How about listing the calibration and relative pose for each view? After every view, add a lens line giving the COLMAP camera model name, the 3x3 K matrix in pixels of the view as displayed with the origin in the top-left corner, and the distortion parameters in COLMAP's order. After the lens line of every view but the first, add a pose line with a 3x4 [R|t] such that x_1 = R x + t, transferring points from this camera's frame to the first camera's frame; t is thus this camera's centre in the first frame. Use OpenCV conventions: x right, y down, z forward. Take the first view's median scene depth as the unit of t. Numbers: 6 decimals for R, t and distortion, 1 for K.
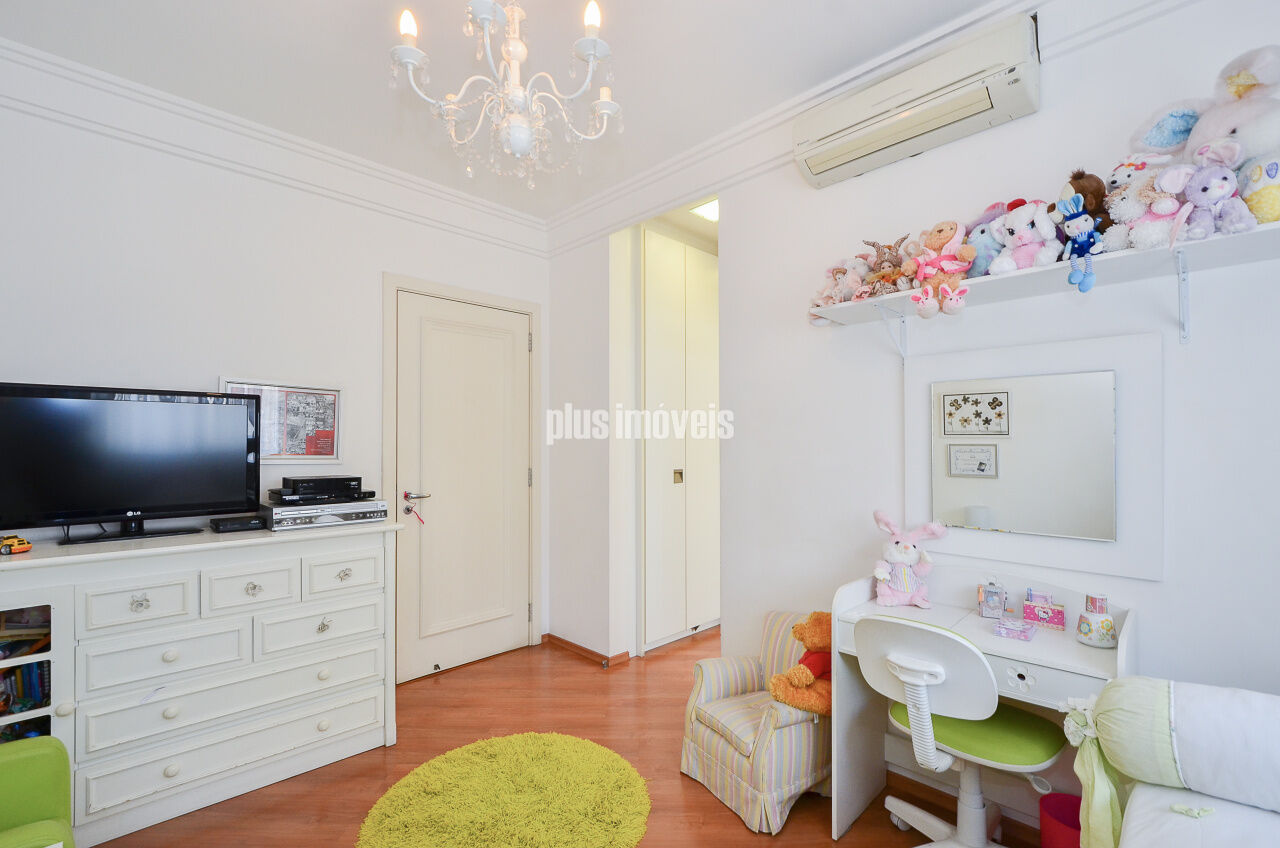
lens RADIAL K [[564.4, 0, 642.4], [0, 564.4, 434.1], [0, 0, 1]] dist [-0.000526, -0.002891]
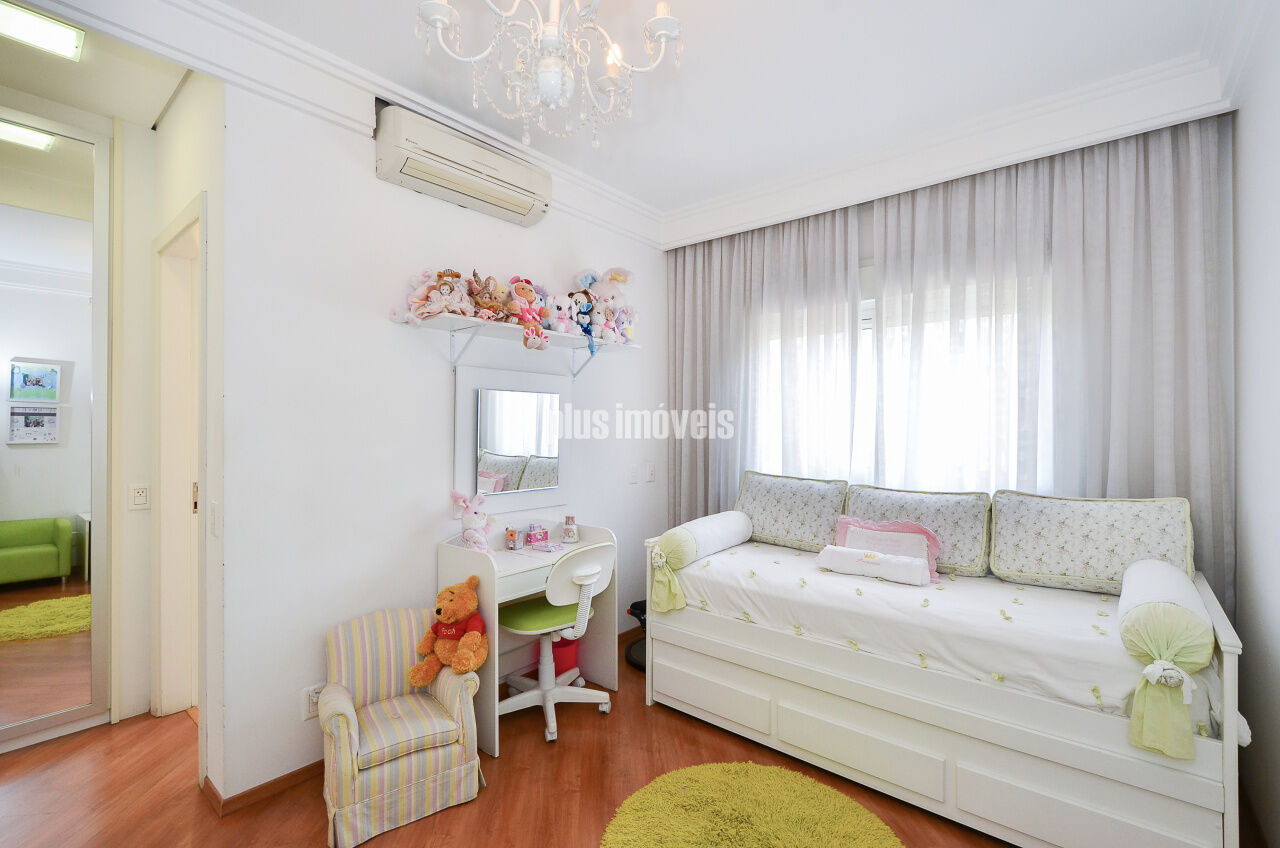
lens RADIAL K [[564.4, 0, 641.0], [0, 564.4, 425.4], [0, 0, 1]] dist [-0.000526, -0.002891]
pose [[-0.096518, 0.002973, 0.995327, -0.886588], [-0.015687, 0.999867, -0.004508, -0.006837], [-0.995208, -0.016049, -0.096458, 0.783523]]
